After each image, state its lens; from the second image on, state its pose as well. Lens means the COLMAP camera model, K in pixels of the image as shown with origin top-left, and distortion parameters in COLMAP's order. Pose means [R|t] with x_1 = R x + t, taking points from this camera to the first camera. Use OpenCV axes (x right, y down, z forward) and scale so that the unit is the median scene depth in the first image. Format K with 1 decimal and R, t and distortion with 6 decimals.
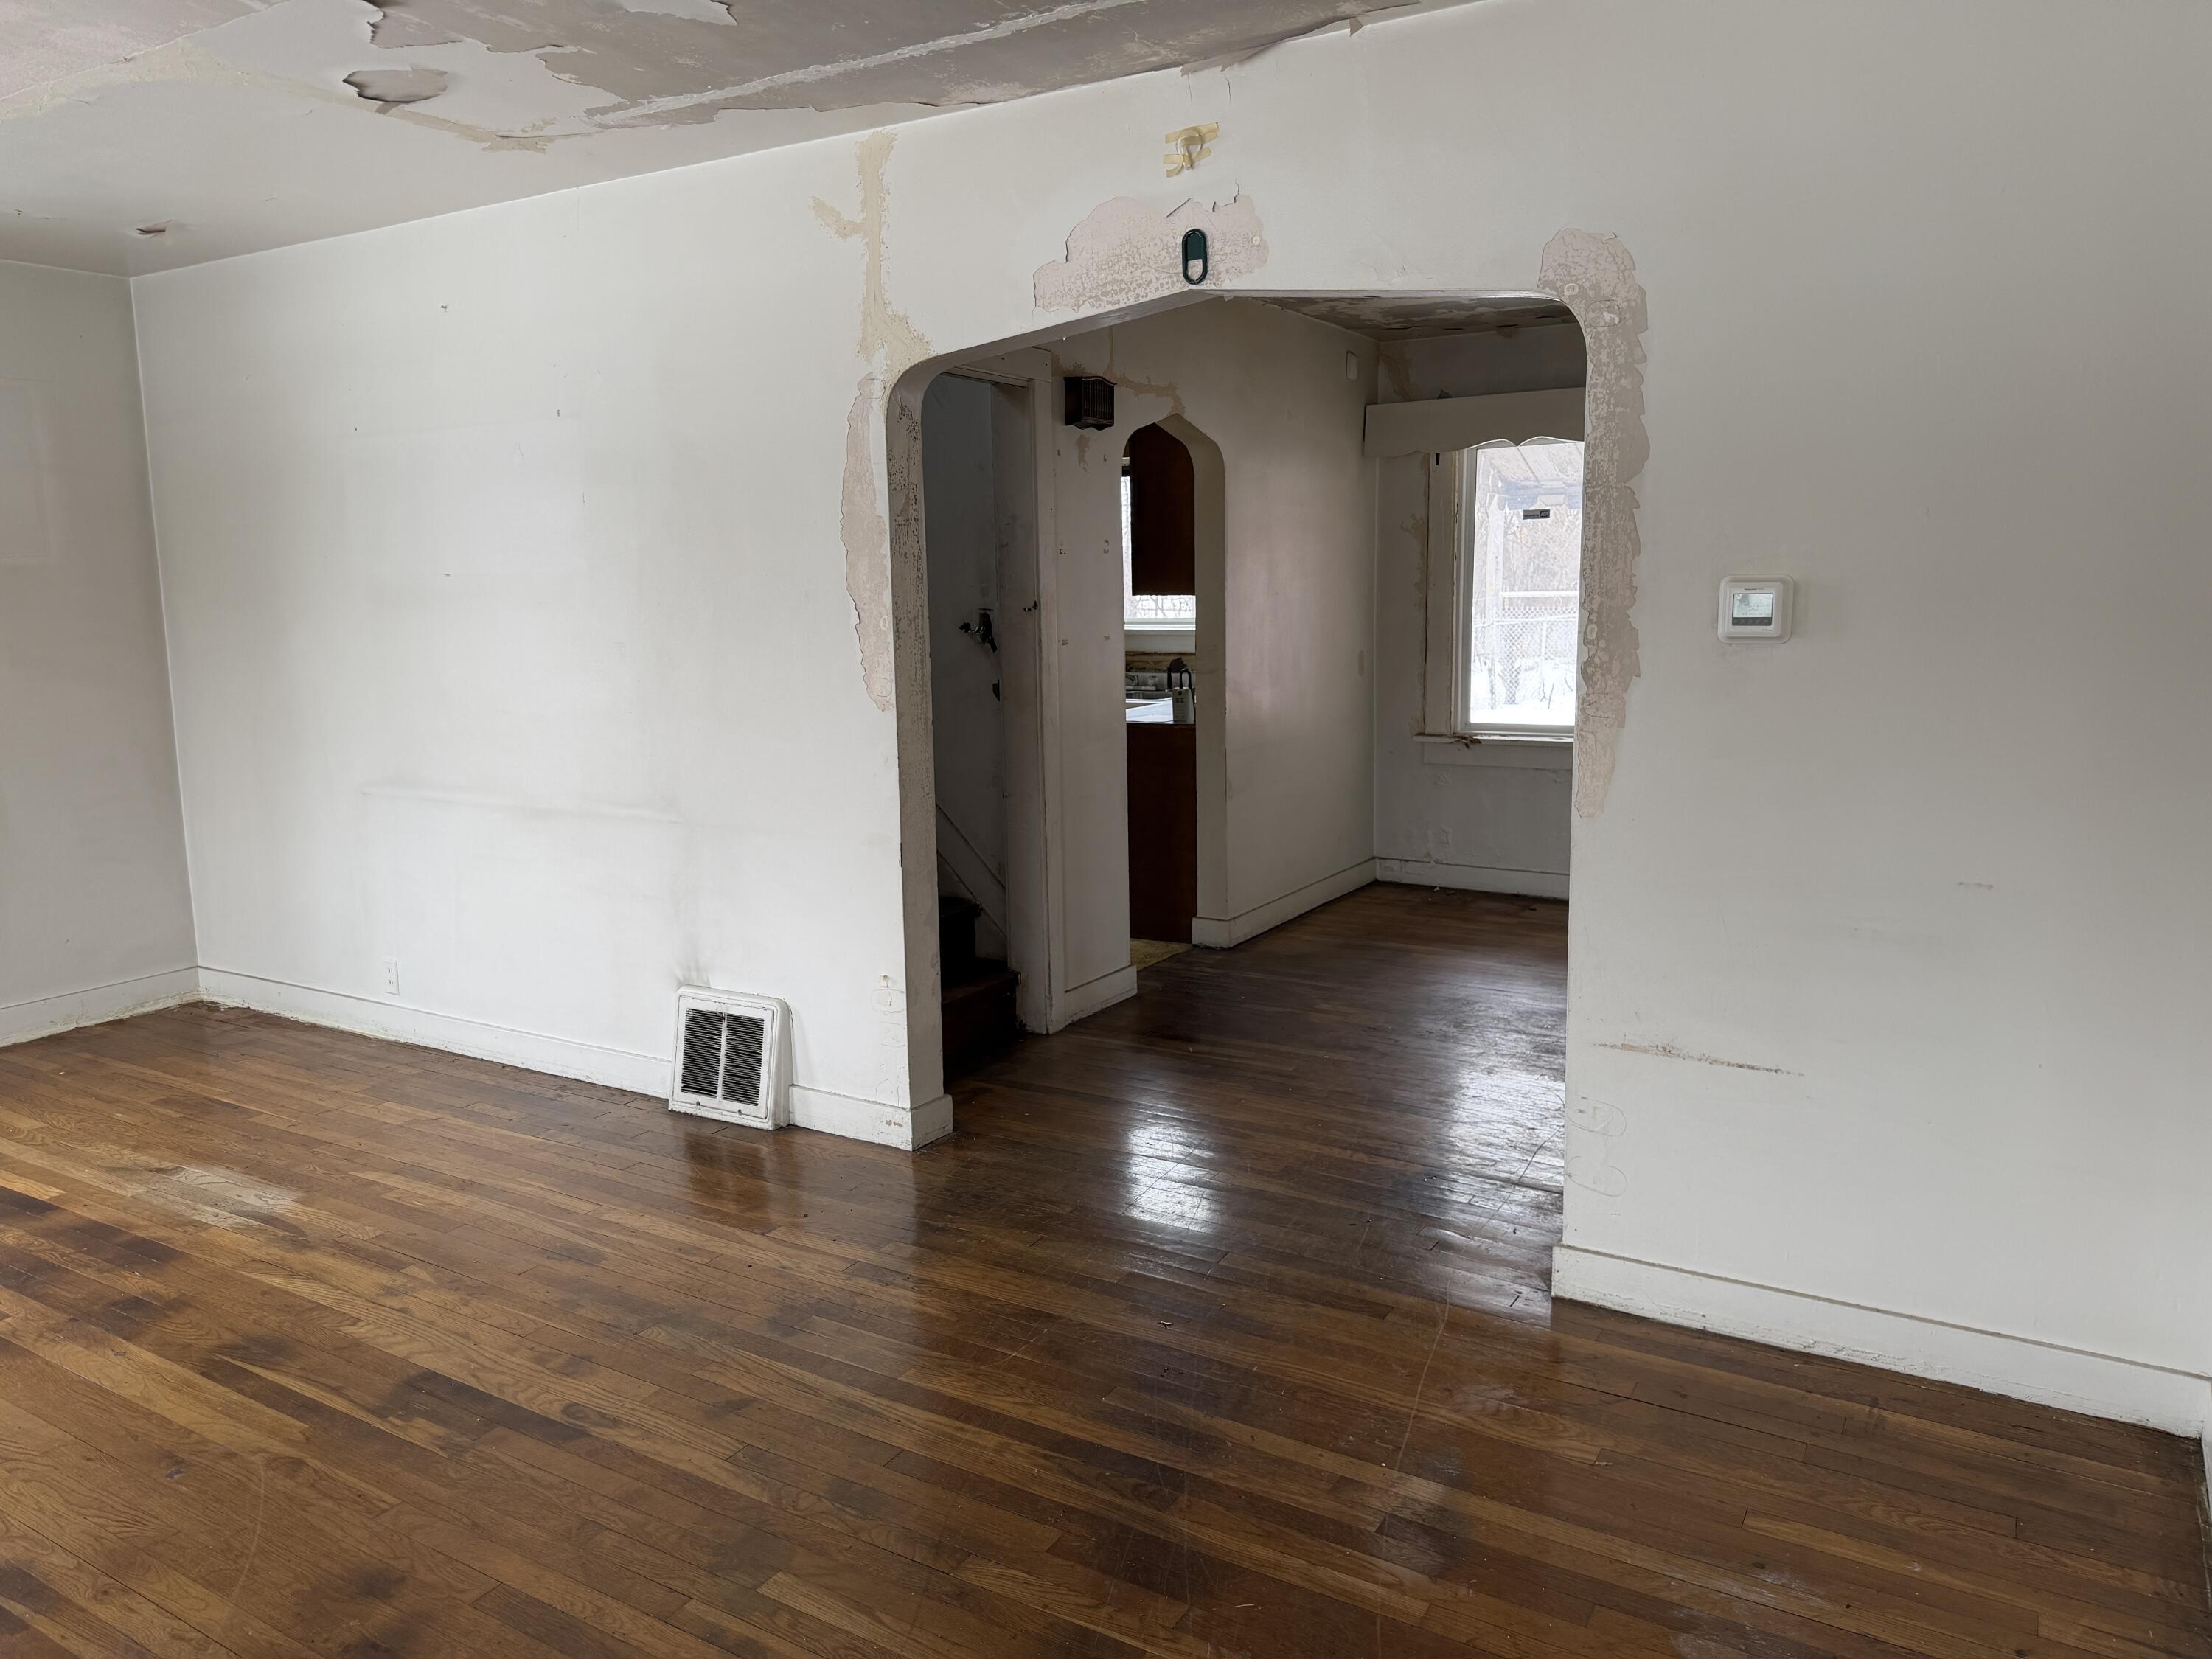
lens RADIAL K [[1543.3, 0, 1088.6], [0, 1543.3, 823.9], [0, 0, 1]] dist [0.039300, -0.053780]
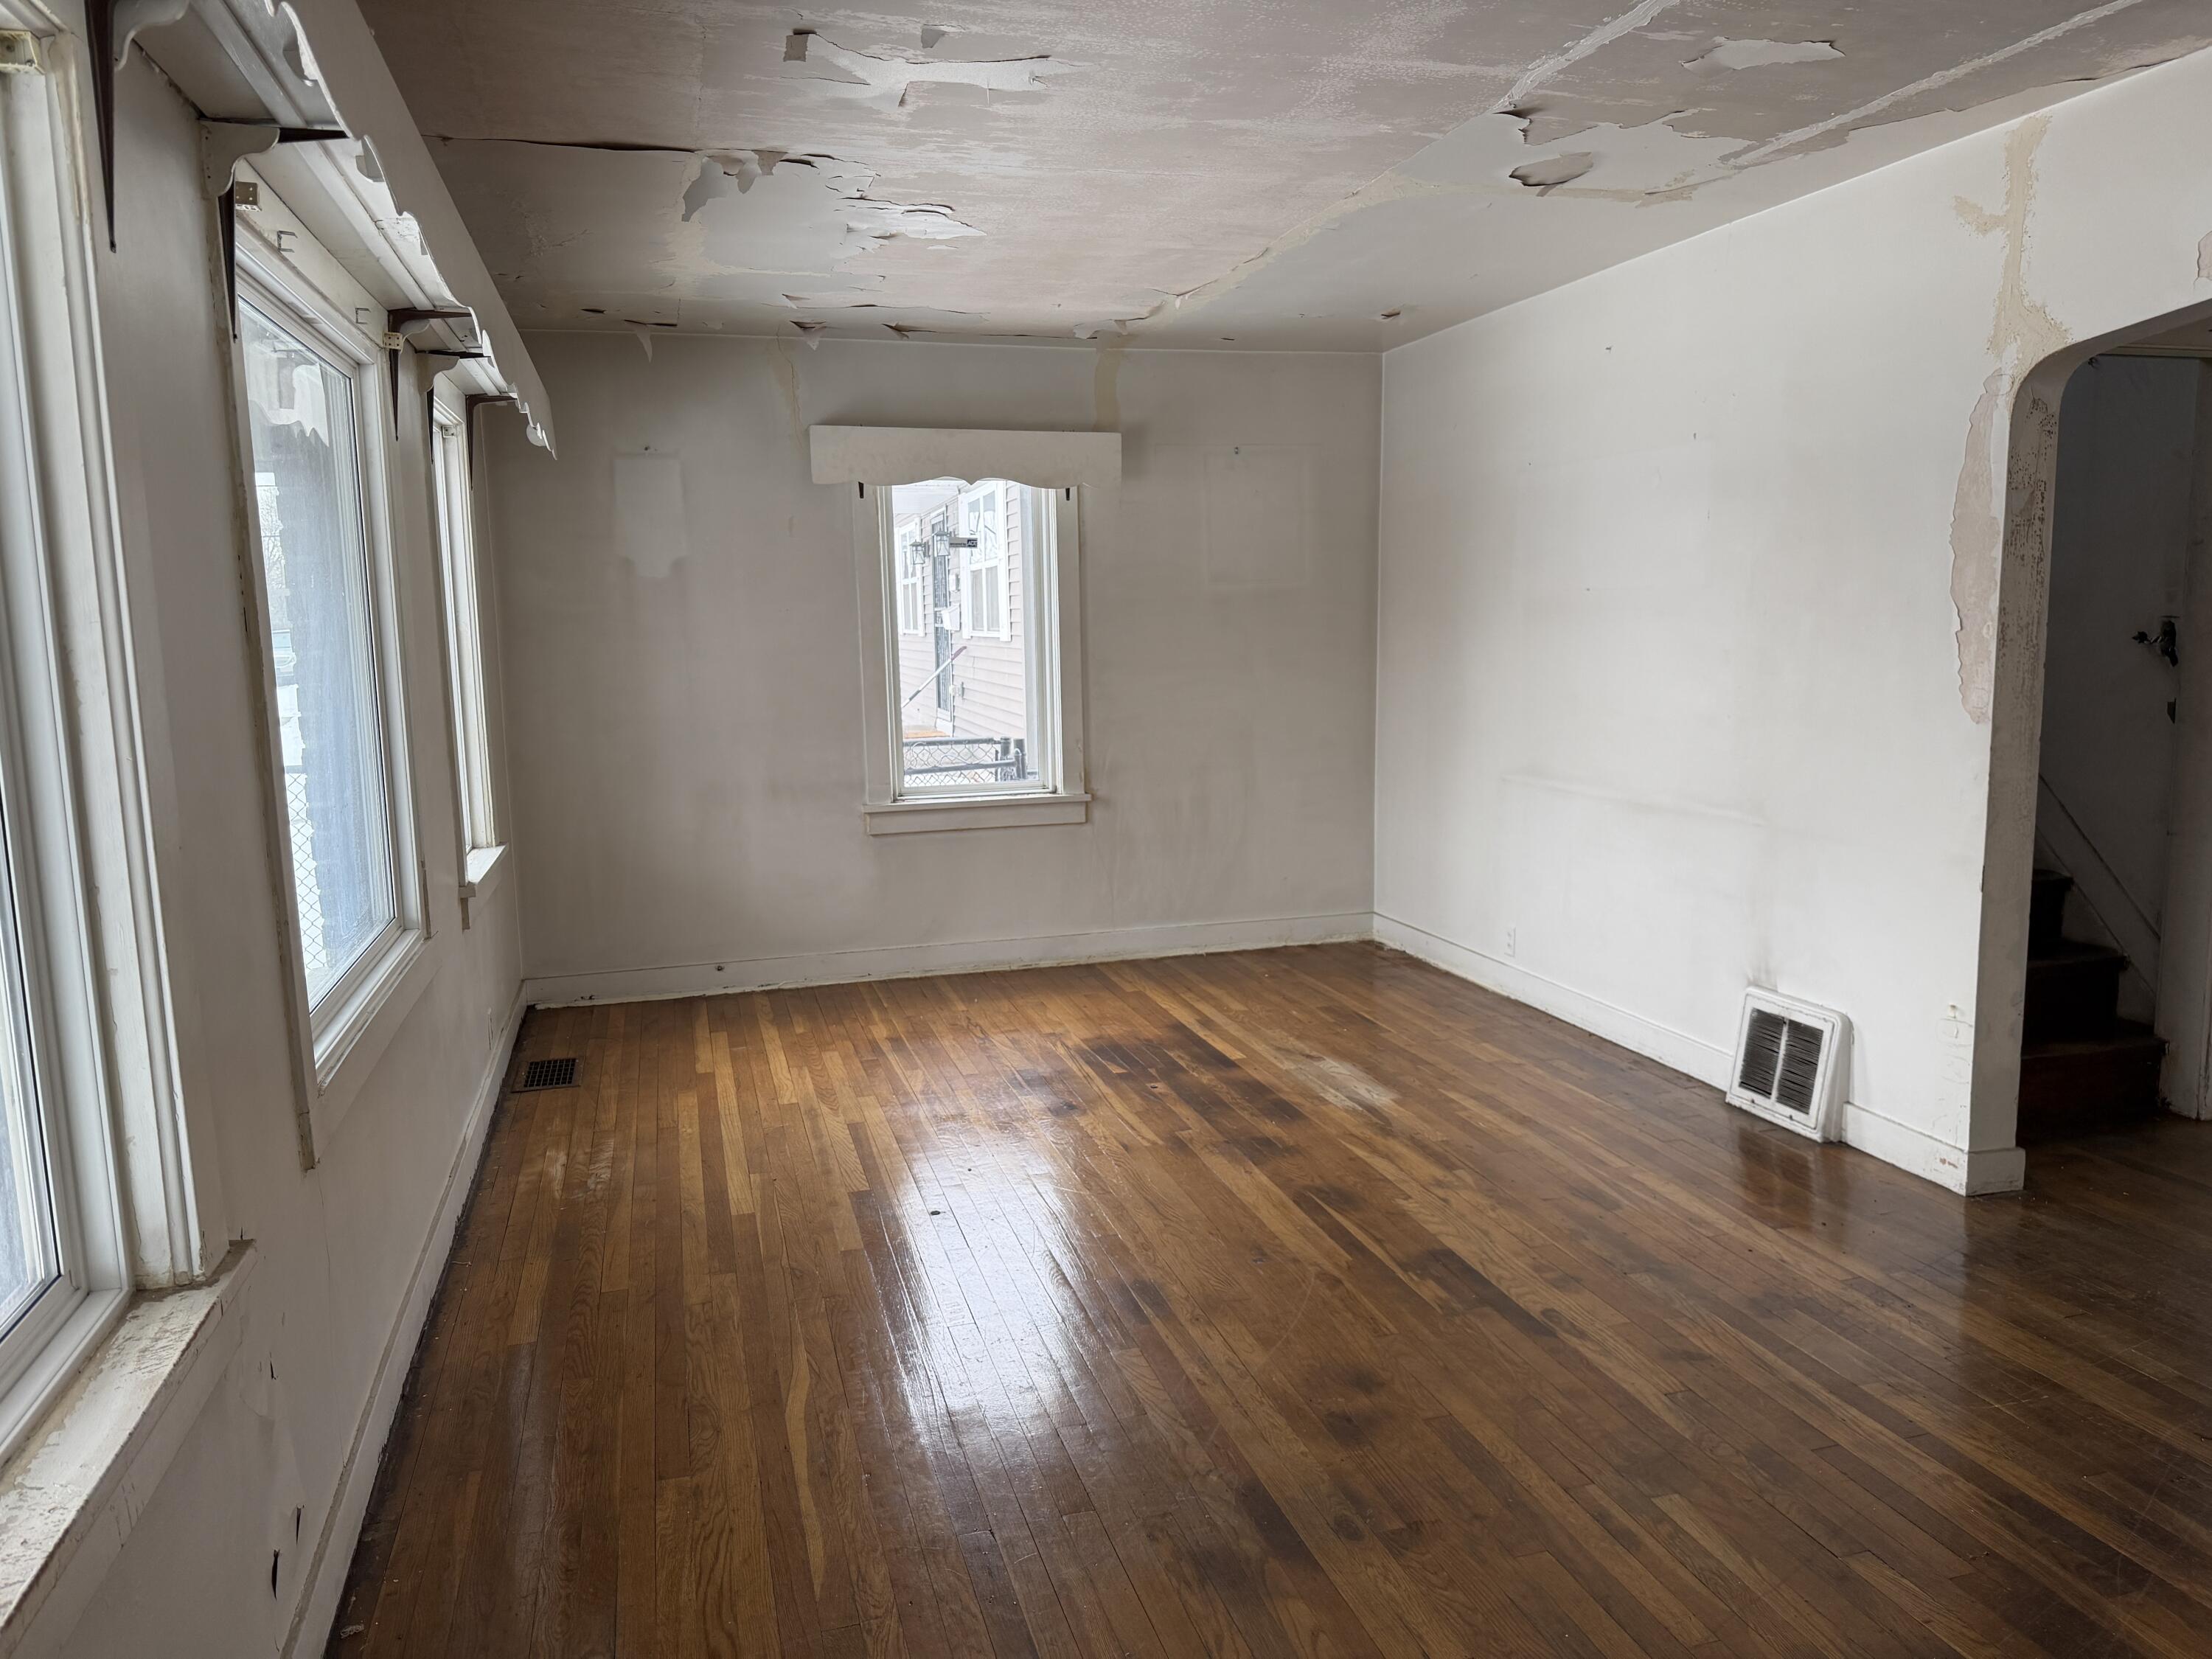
lens RADIAL K [[1543.3, 0, 1082.2], [0, 1543.3, 813.3], [0, 0, 1]] dist [0.039300, -0.053780]
pose [[0.721347, 0.090428, -0.686645, 0.121657], [-0.104531, 0.994297, 0.021130, 0.017758], [0.684640, 0.056534, 0.726686, -0.059661]]
